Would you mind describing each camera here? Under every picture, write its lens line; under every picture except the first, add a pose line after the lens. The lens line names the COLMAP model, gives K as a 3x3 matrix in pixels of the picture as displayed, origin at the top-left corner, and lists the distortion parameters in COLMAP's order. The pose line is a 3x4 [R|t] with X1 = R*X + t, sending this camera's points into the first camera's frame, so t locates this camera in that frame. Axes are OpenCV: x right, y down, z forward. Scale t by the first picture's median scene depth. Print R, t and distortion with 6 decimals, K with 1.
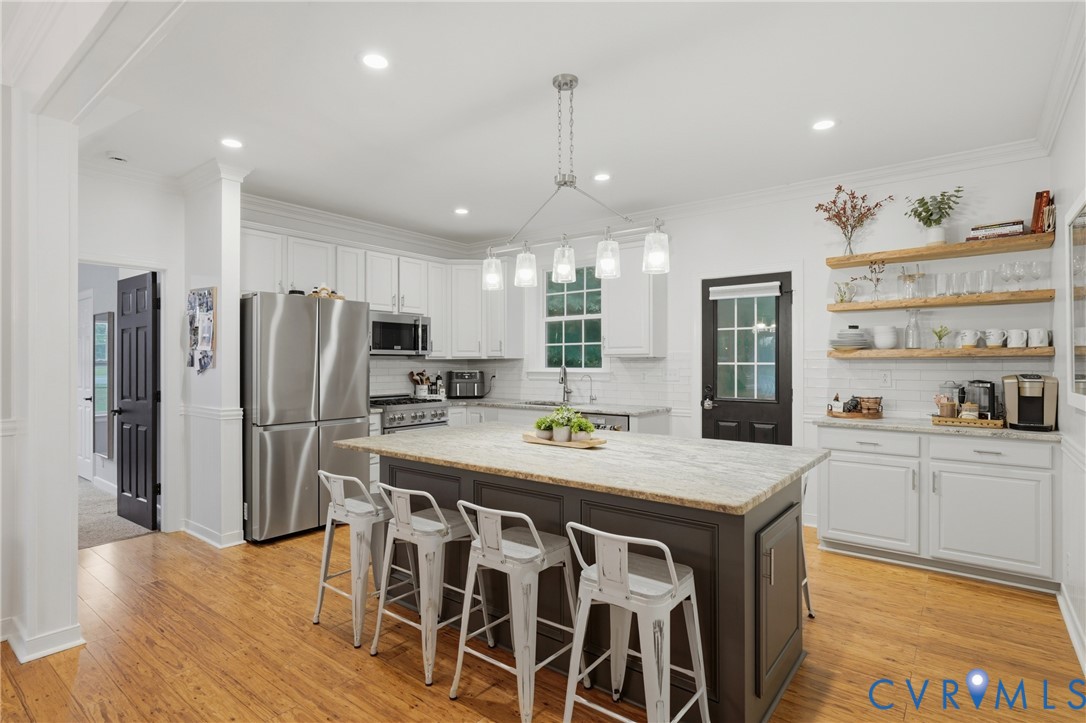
lens RADIAL K [[550.4, 0, 543.0], [0, 550.4, 362.7], [0, 0, 1]] dist [0.003688, 0.000790]
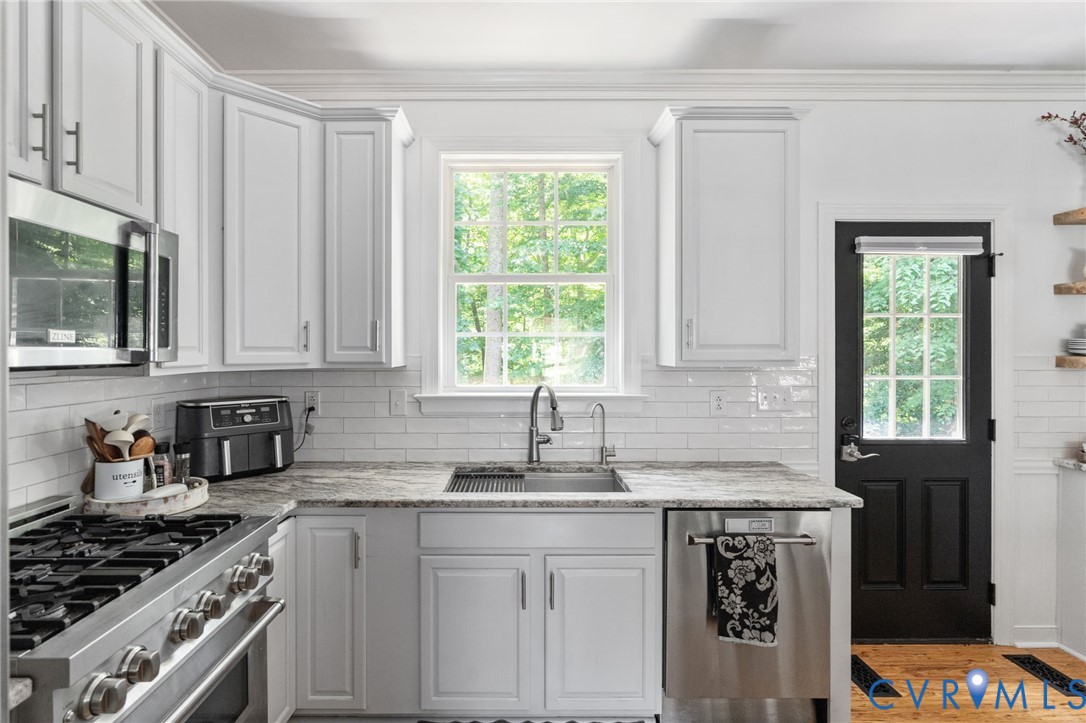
lens RADIAL K [[528.2, 0, 511.7], [0, 528.2, 356.1], [0, 0, 1]] dist [0.000192, 0.000254]
pose [[0.793883, -0.003479, 0.608061, -0.347607], [-0.000865, 0.999976, 0.006852, -0.028973], [-0.608070, -0.005965, 0.793861, 0.994124]]
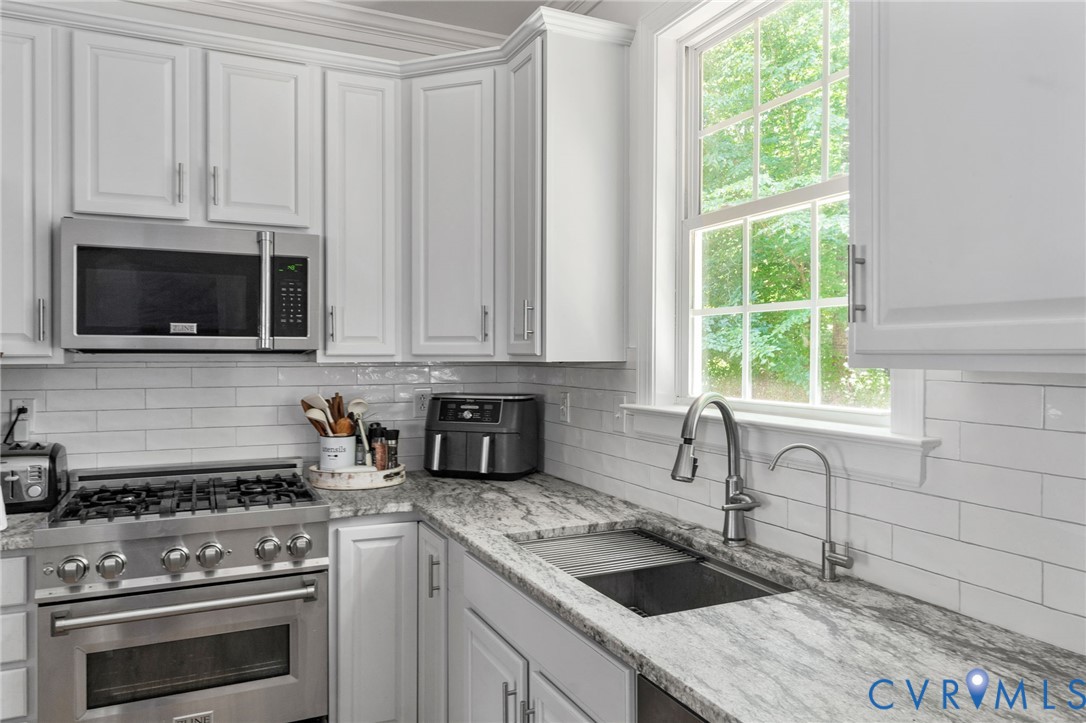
lens RADIAL K [[744.8, 0, 543.1], [0, 744.8, 356.3], [0, 0, 1]] dist [0.000737, 0.000418]
pose [[0.895458, 0.005385, -0.445113, 0.167081], [-0.004016, 0.999984, 0.004017, -0.019159], [0.445127, -0.001809, 0.895466, 0.989563]]
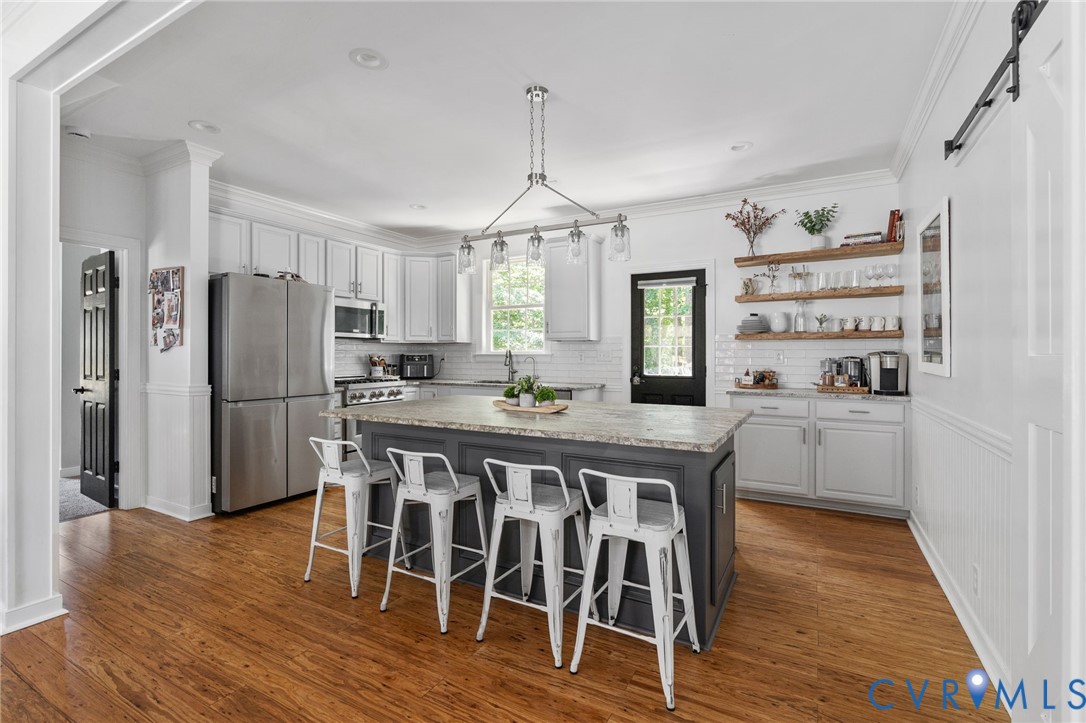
lens RADIAL K [[496.3, 0, 541.5], [0, 496.3, 353.3], [0, 0, 1]] dist [-0.001991, -0.000382]
pose [[0.987774, 0.001906, 0.155884, -0.080241], [-0.001547, 0.999996, -0.002421, 0.025190], [-0.155888, 0.002150, 0.987772, -0.014252]]
